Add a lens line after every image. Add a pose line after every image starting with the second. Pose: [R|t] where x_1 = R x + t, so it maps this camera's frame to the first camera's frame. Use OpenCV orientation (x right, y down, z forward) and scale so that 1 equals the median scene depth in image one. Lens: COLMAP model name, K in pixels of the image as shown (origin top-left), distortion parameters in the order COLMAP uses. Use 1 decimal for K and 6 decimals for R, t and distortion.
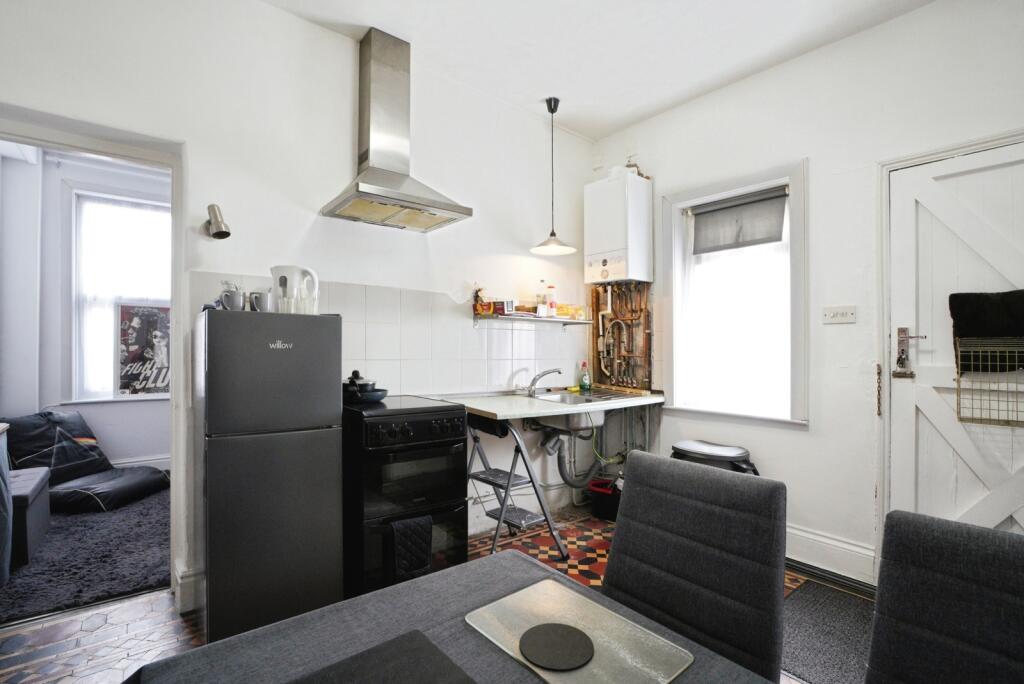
lens RADIAL K [[502.2, 0, 512.0], [0, 502.2, 342.0], [0, 0, 1]] dist [-0.004193, -0.000540]
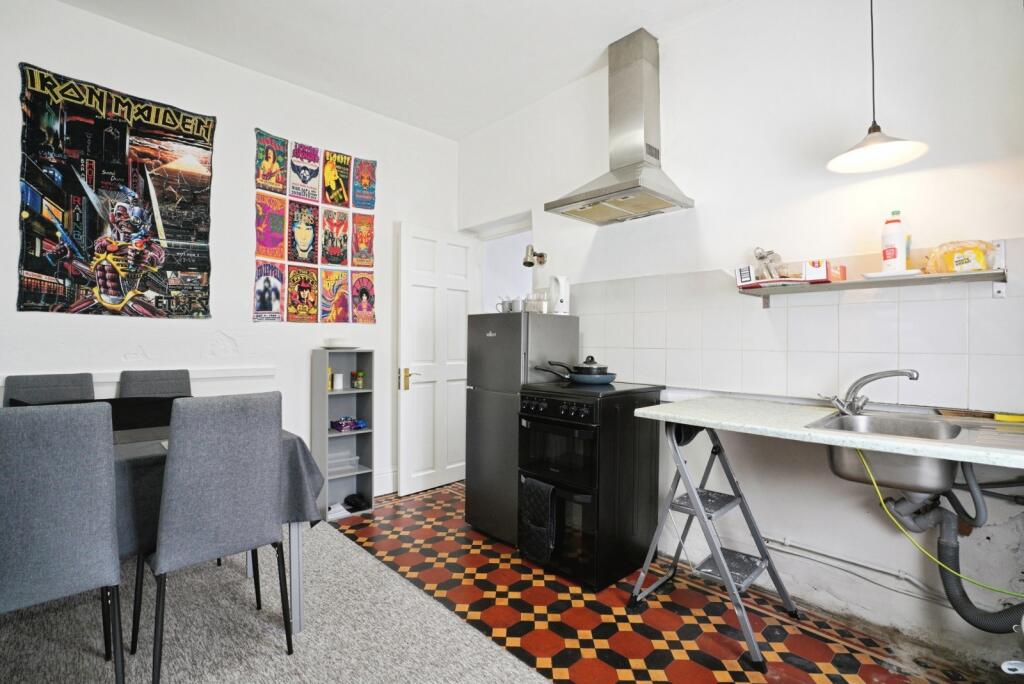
lens RADIAL K [[502.2, 0, 512.0], [0, 502.2, 342.0], [0, 0, 1]] dist [-0.004193, -0.000540]
pose [[0.044543, -0.020176, -0.998804, 0.683464], [0.000117, 0.999796, -0.020190, 0.039355], [0.999007, 0.000782, 0.044537, 0.629552]]
